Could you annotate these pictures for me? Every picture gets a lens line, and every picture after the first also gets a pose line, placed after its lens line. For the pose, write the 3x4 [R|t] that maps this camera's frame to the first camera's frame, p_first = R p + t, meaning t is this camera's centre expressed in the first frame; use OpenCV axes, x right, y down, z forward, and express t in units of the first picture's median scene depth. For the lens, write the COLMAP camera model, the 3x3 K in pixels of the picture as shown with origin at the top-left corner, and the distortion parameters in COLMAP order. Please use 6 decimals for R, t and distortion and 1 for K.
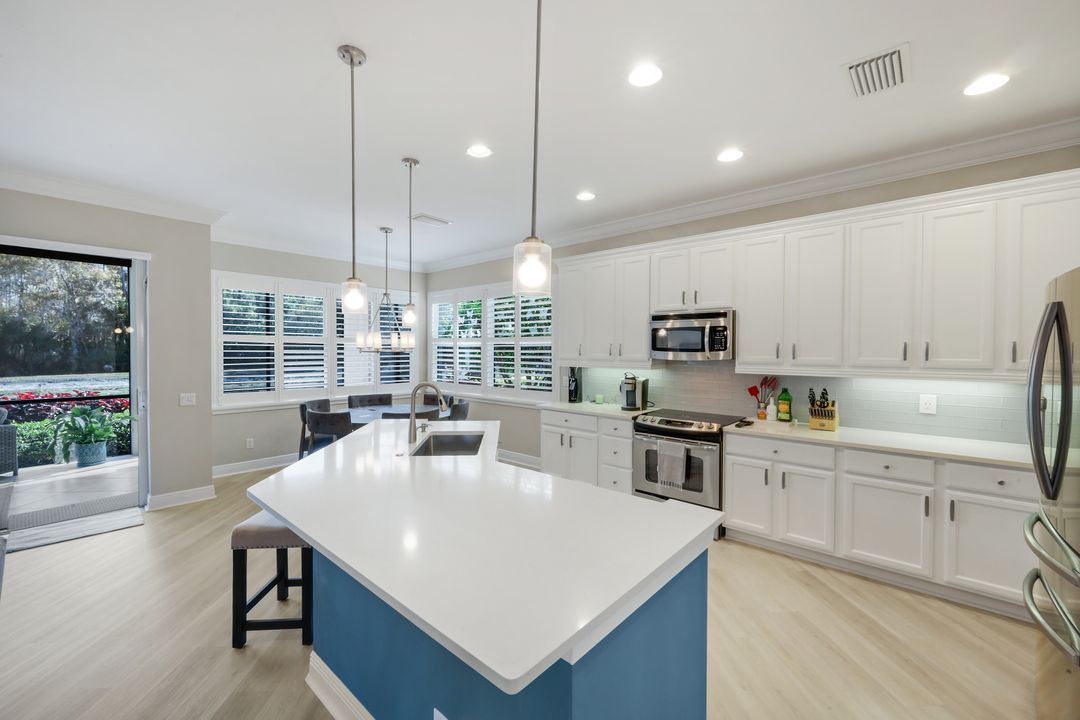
lens RADIAL K [[443.1, 0, 535.0], [0, 443.1, 352.6], [0, 0, 1]] dist [-0.013850, -0.000662]
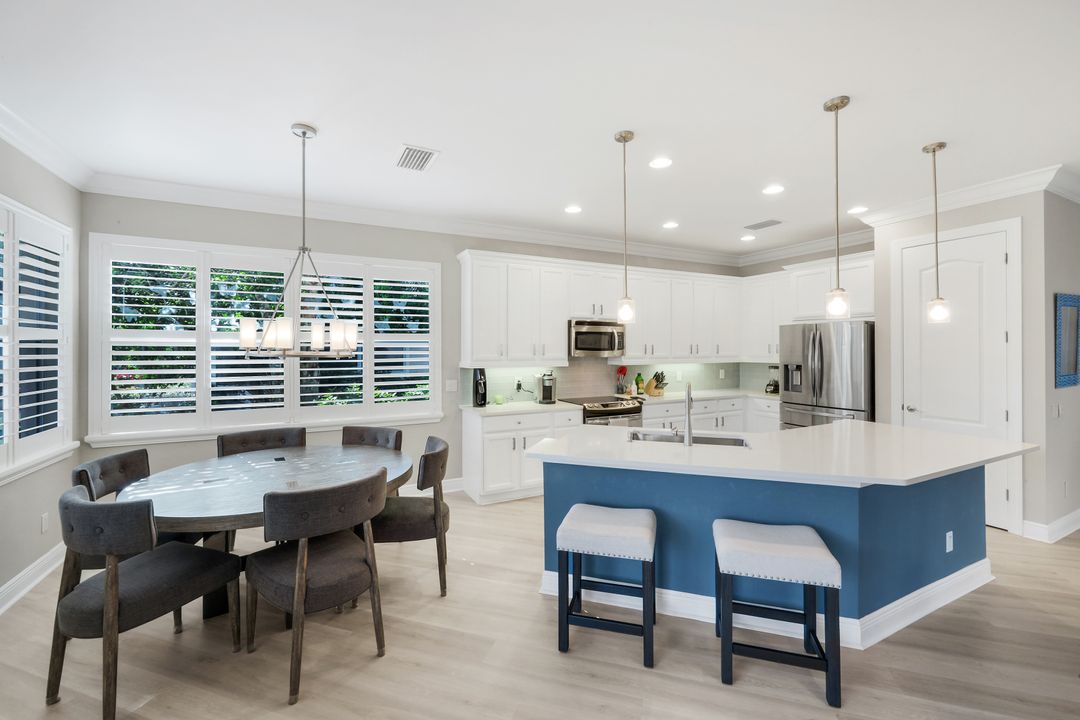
lens RADIAL K [[443.1, 0, 535.0], [0, 443.1, 352.6], [0, 0, 1]] dist [-0.013850, -0.000662]
pose [[0.371306, -0.013355, 0.928414, -0.826233], [0.011091, 0.999889, 0.009947, -0.009919], [-0.928444, 0.006604, 0.371413, 0.608228]]
